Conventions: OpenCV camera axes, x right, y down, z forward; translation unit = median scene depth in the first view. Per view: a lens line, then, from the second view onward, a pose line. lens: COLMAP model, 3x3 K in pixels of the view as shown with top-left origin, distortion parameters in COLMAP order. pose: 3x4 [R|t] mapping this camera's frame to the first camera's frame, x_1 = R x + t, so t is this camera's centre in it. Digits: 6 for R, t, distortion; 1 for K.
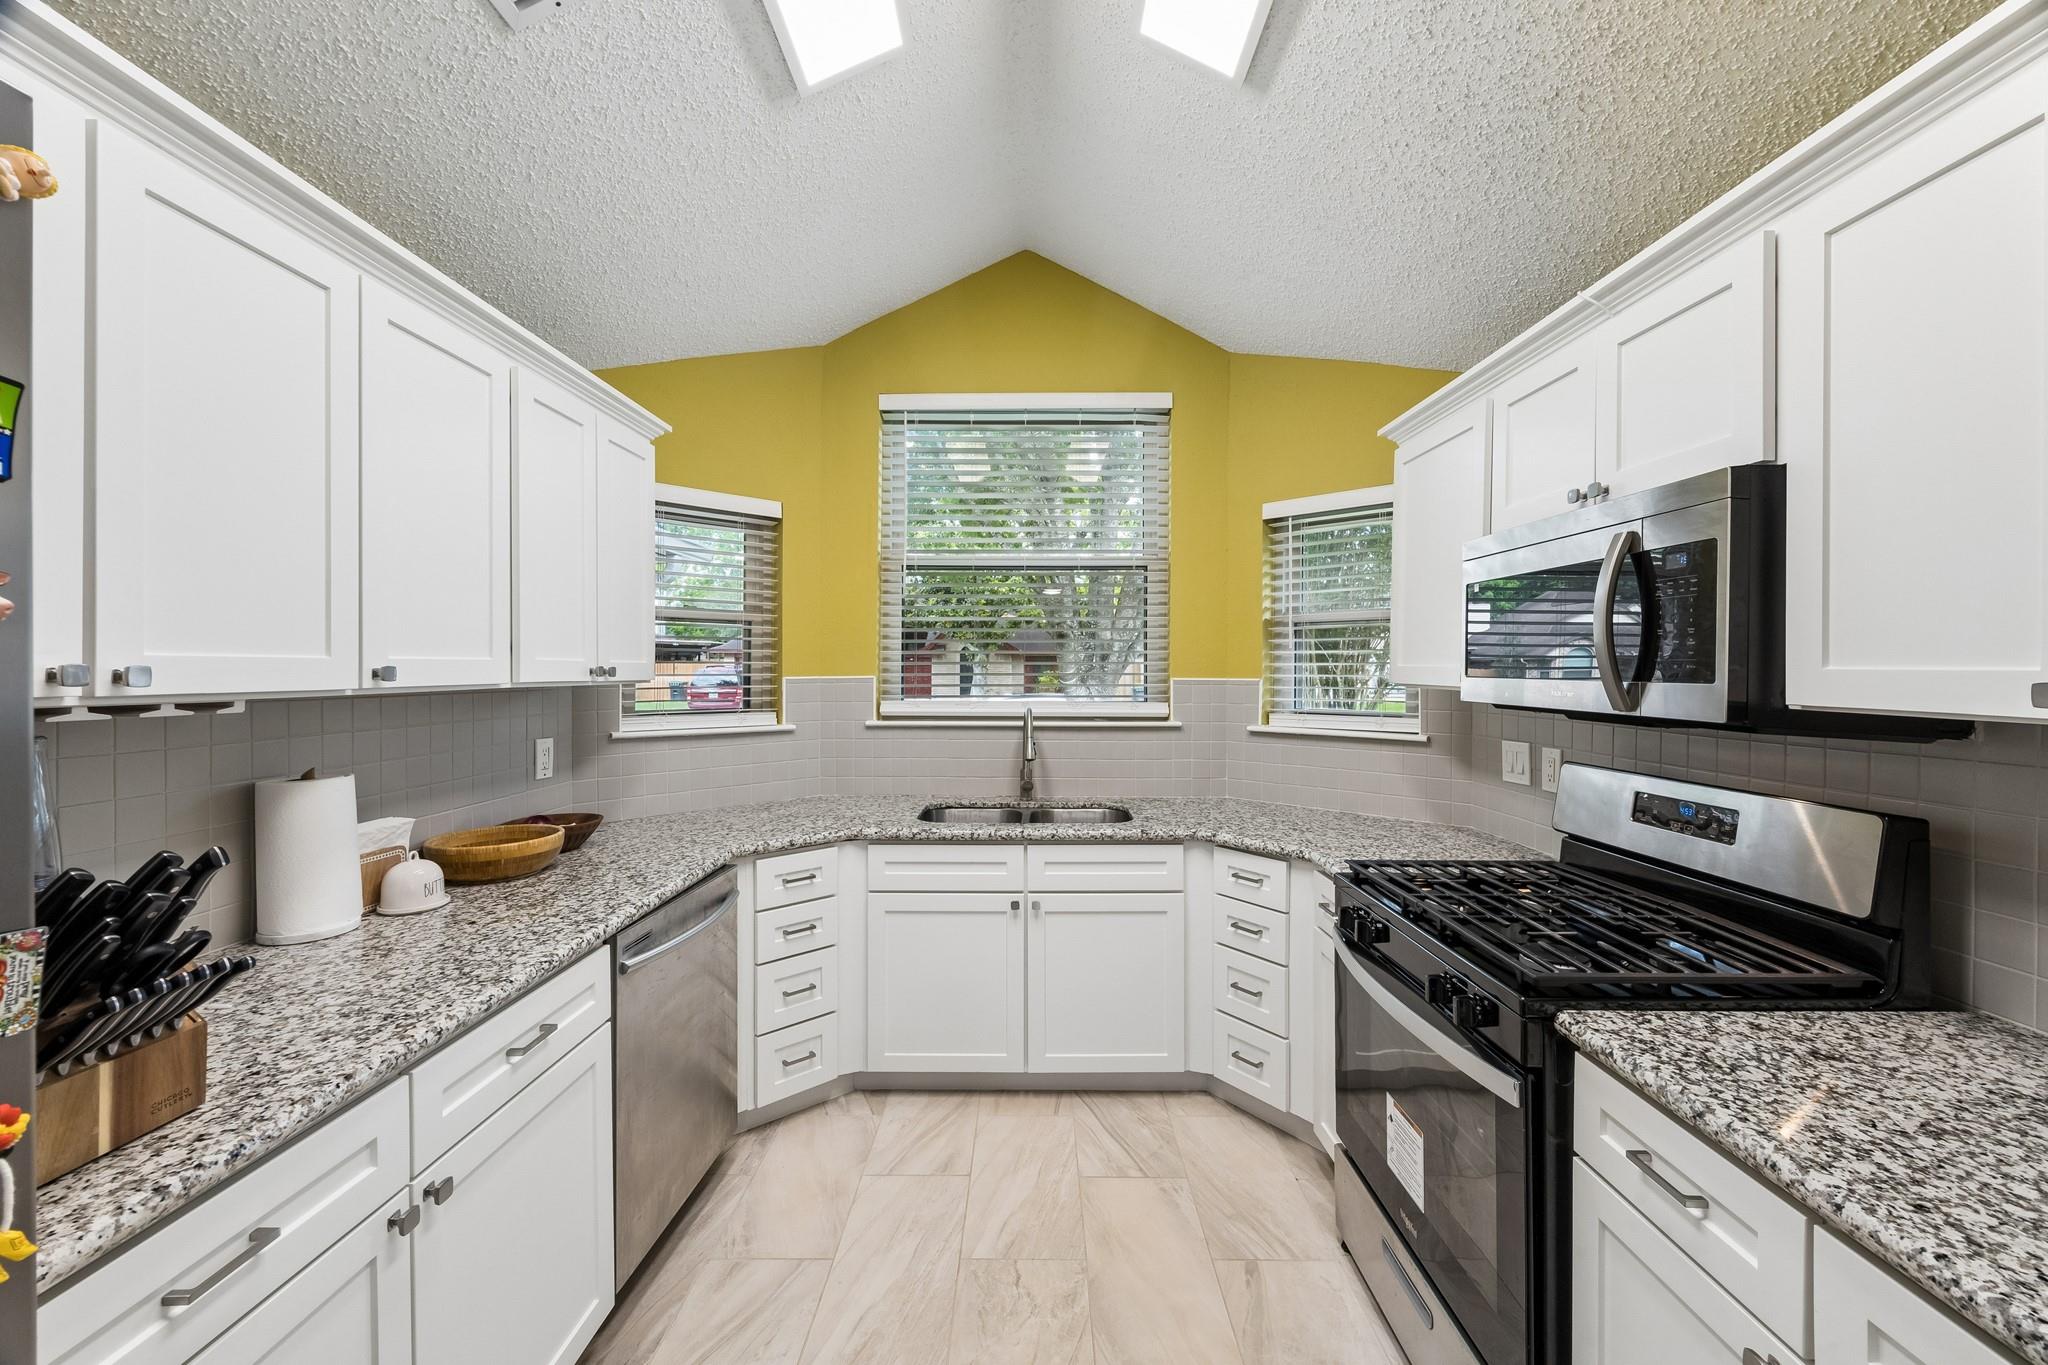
lens RADIAL K [[783.1, 0, 1025.7], [0, 783.1, 672.7], [0, 0, 1]] dist [0.001822, 0.000265]
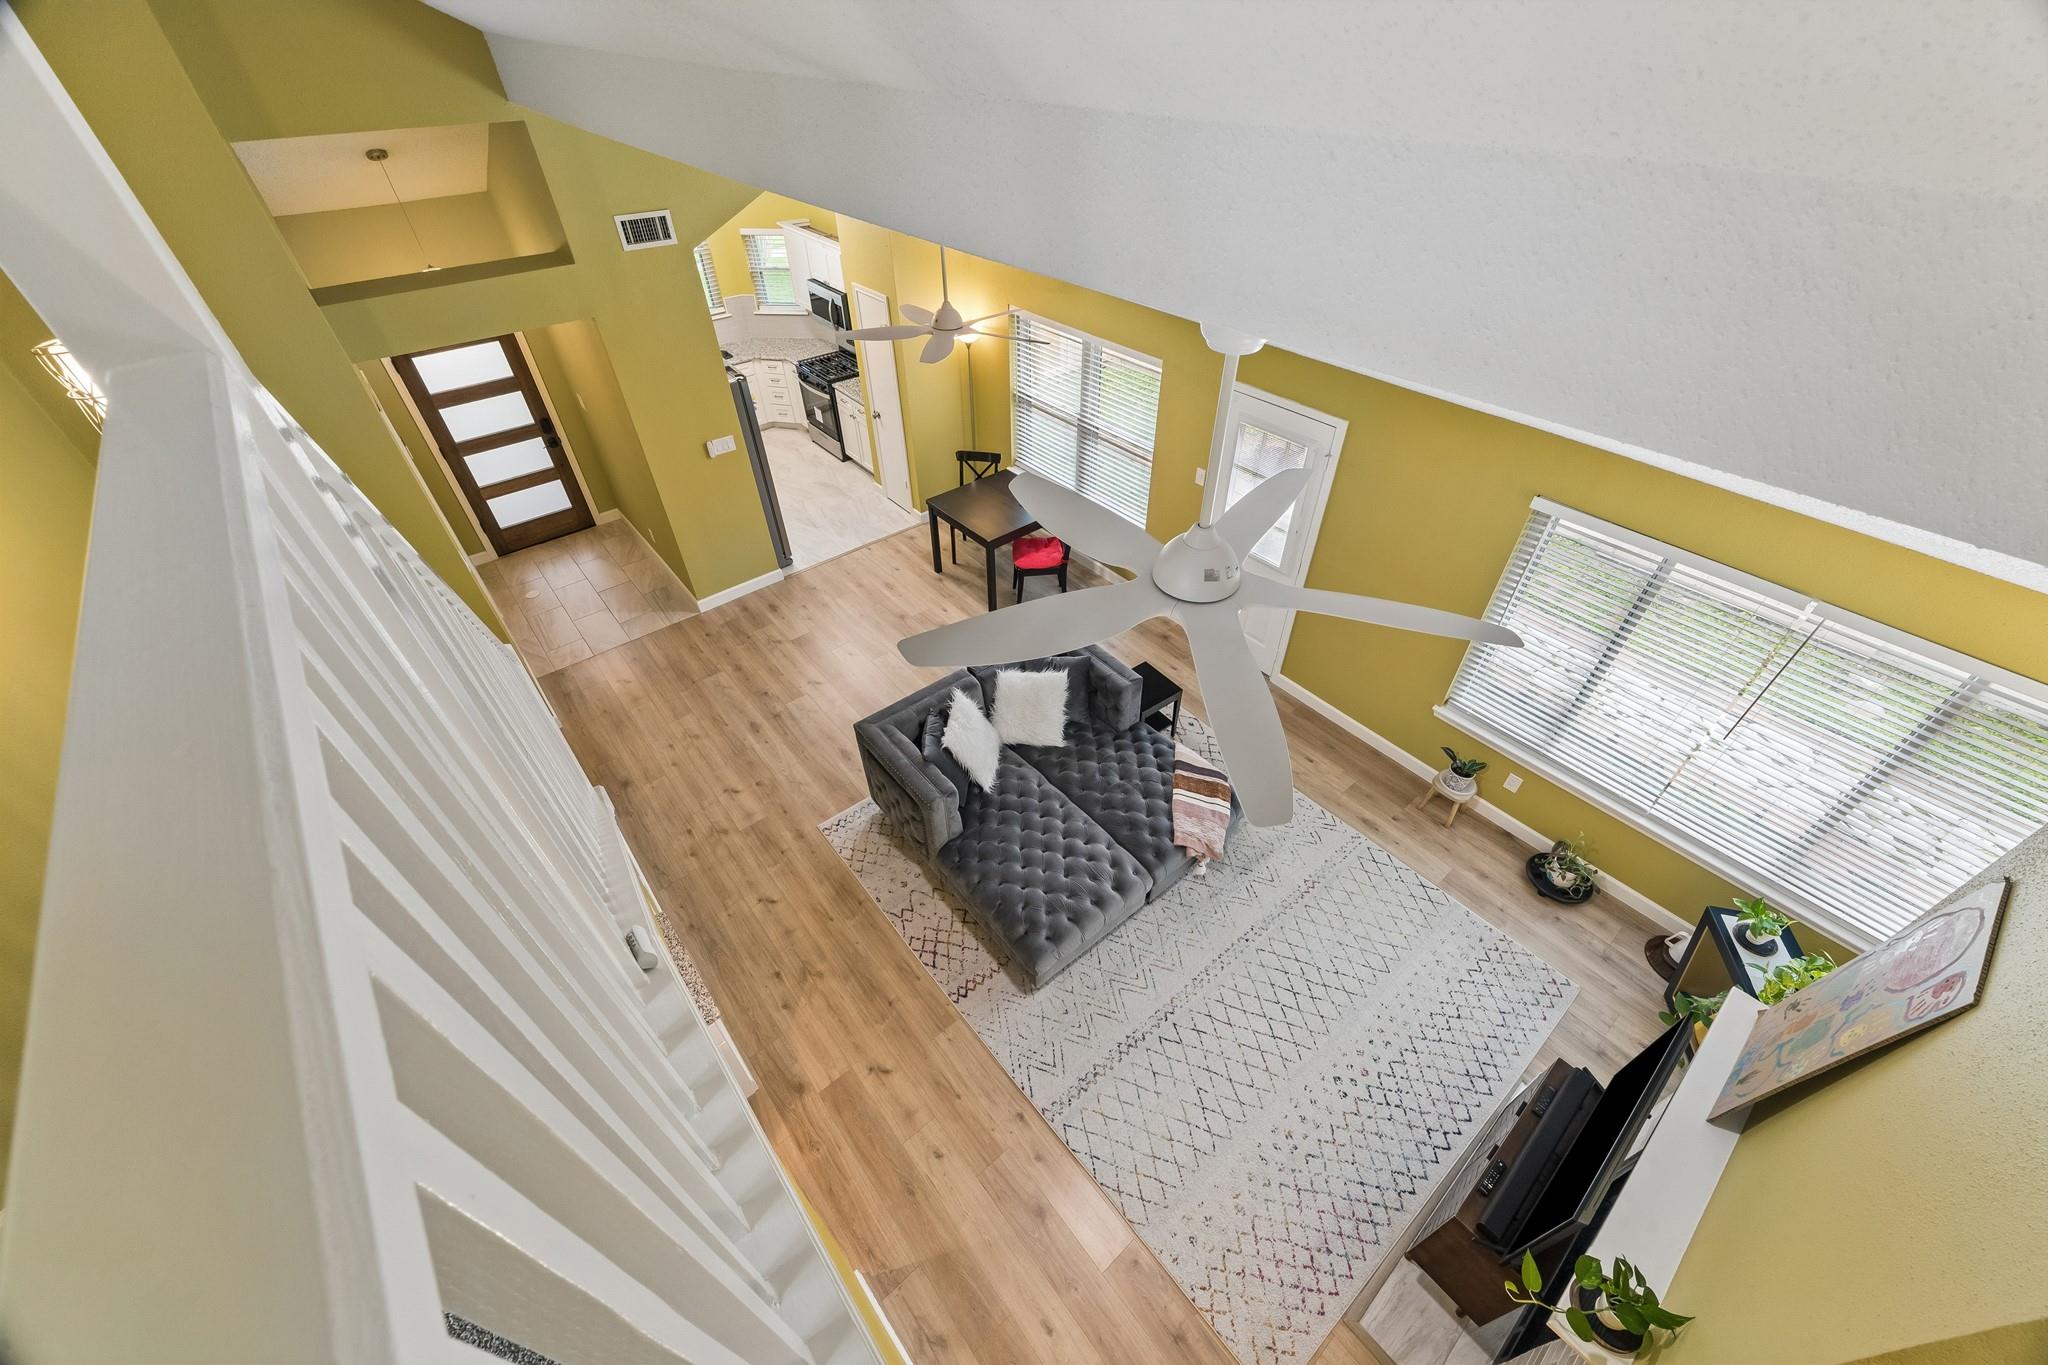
lens RADIAL K [[783.1, 0, 1034.0], [0, 783.1, 682.8], [0, 0, 1]] dist [0.001822, 0.000265]
pose [[0.766251, -0.430135, 0.477330, -1.239091], [0.006119, 0.747729, 0.663976, -1.126956], [-0.642513, -0.505851, 0.575580, -2.824645]]
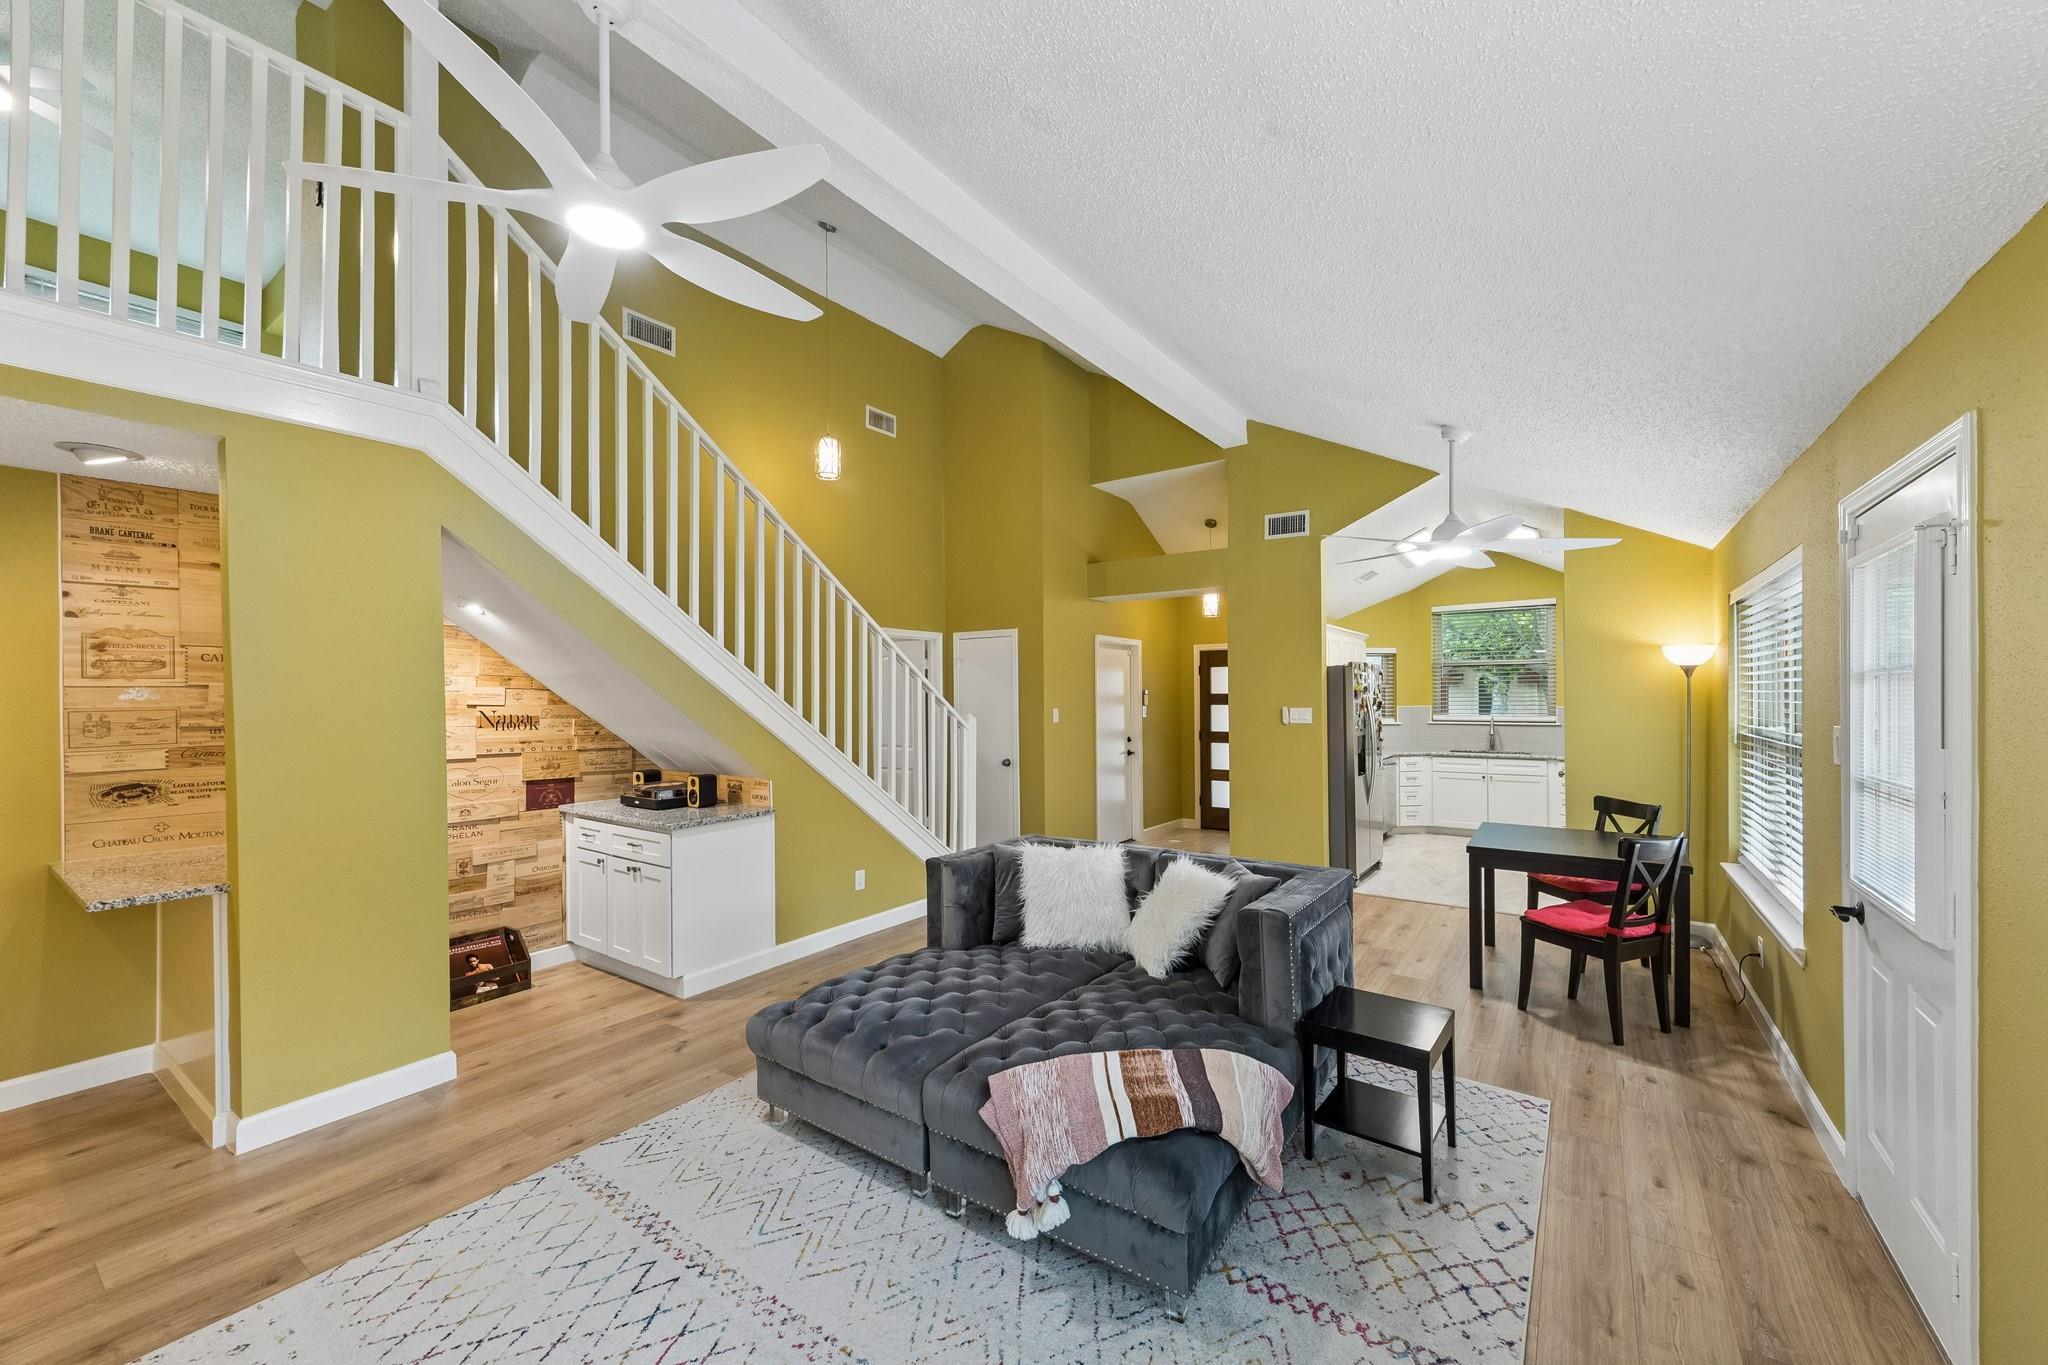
lens RADIAL K [[783.1, 0, 1038.6], [0, 783.1, 697.9], [0, 0, 1]] dist [0.001822, 0.000265]
pose [[0.824959, -0.007171, -0.565146, 0.323988], [0.007447, 0.999971, -0.001818, -0.040669], [0.565143, -0.002708, 0.824989, -2.893434]]
